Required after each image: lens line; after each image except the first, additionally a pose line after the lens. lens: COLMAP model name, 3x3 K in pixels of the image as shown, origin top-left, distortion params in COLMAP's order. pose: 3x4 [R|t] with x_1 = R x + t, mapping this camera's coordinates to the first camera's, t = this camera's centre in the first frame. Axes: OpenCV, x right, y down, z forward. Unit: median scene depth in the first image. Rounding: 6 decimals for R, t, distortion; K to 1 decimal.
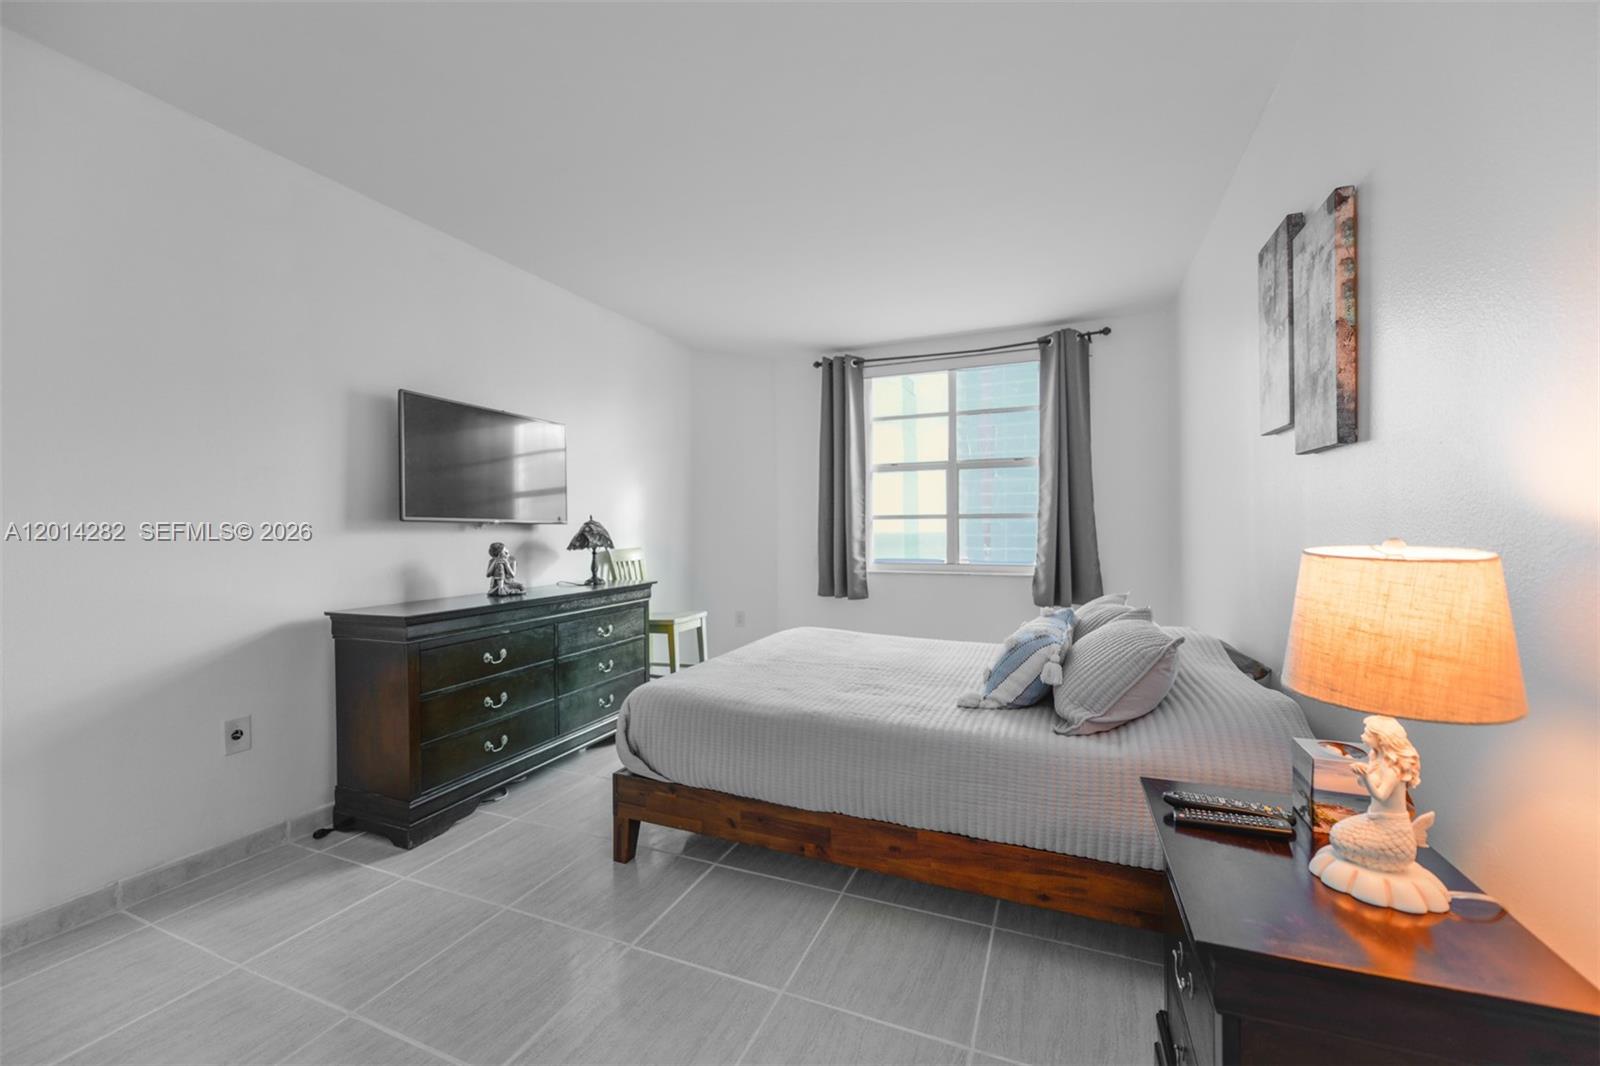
lens RADIAL K [[623.0, 0, 800.0], [0, 623.0, 533.0], [0, 0, 1]] dist [-0.001697, -0.000109]
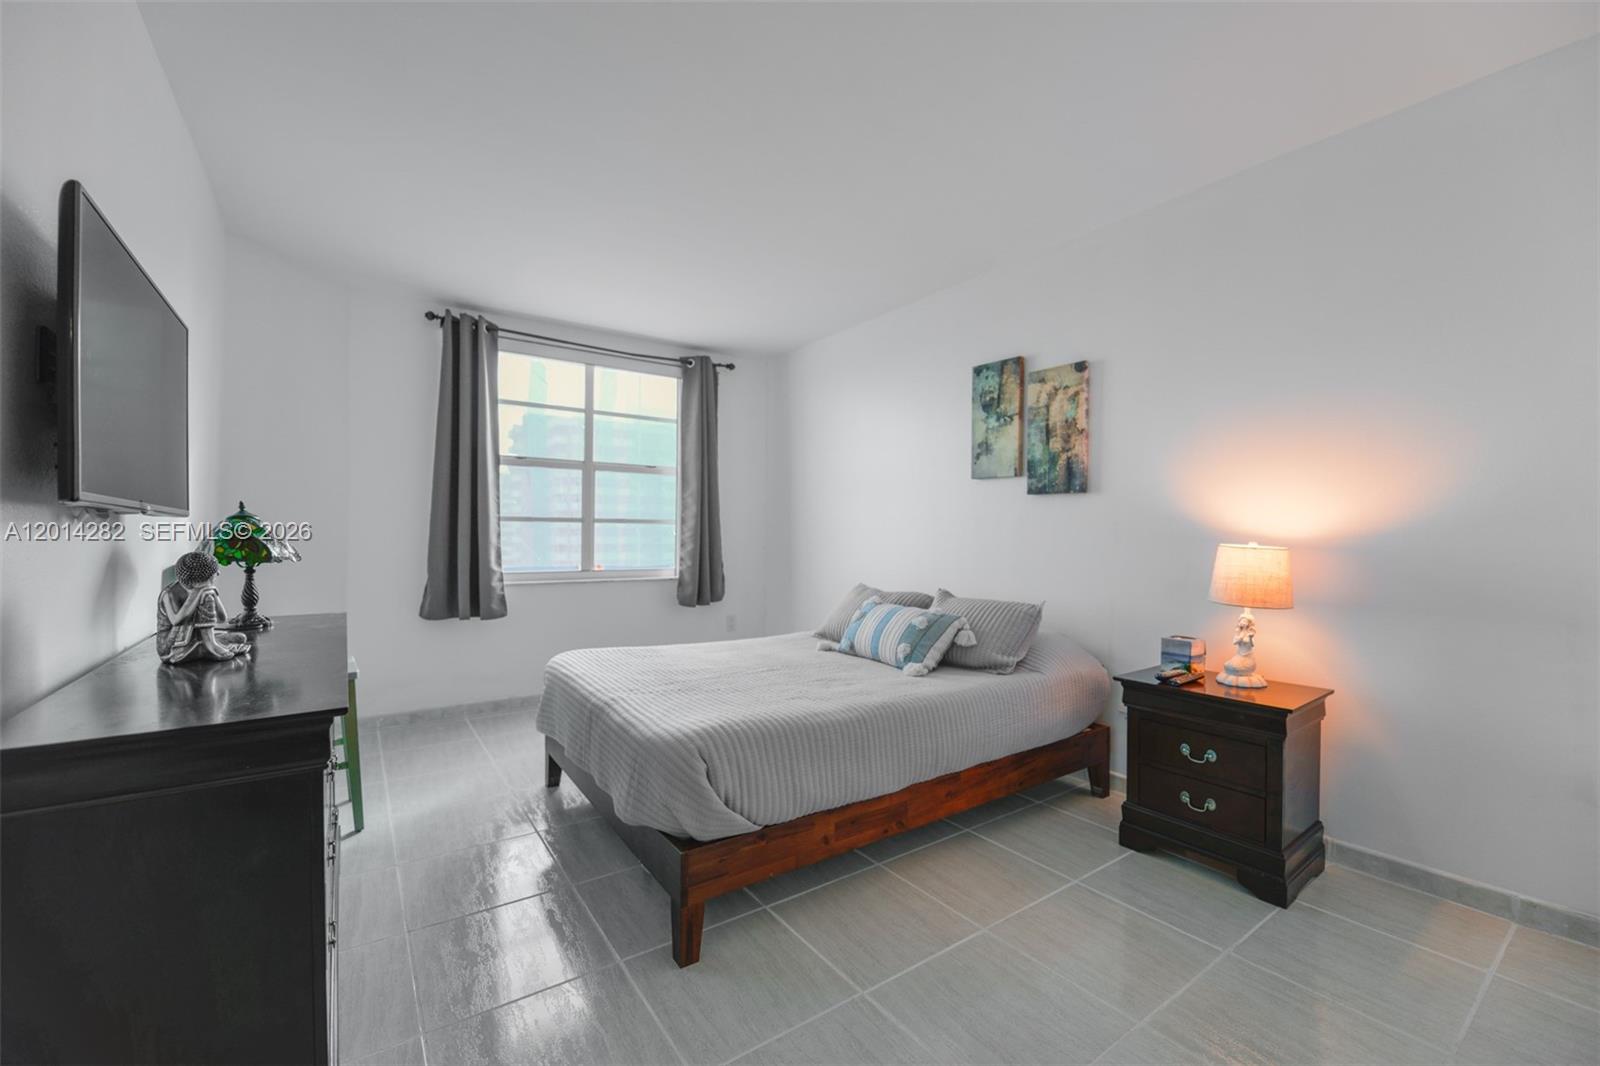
lens RADIAL K [[645.0, 0, 800.0], [0, 645.0, 533.0], [0, 0, 1]] dist [-0.020208, -0.000006]
pose [[0.539681, 0.011609, 0.841790, -0.422929], [-0.003798, 0.999928, -0.011355, 0.002626], [-0.841861, 0.002931, 0.539686, 0.219576]]
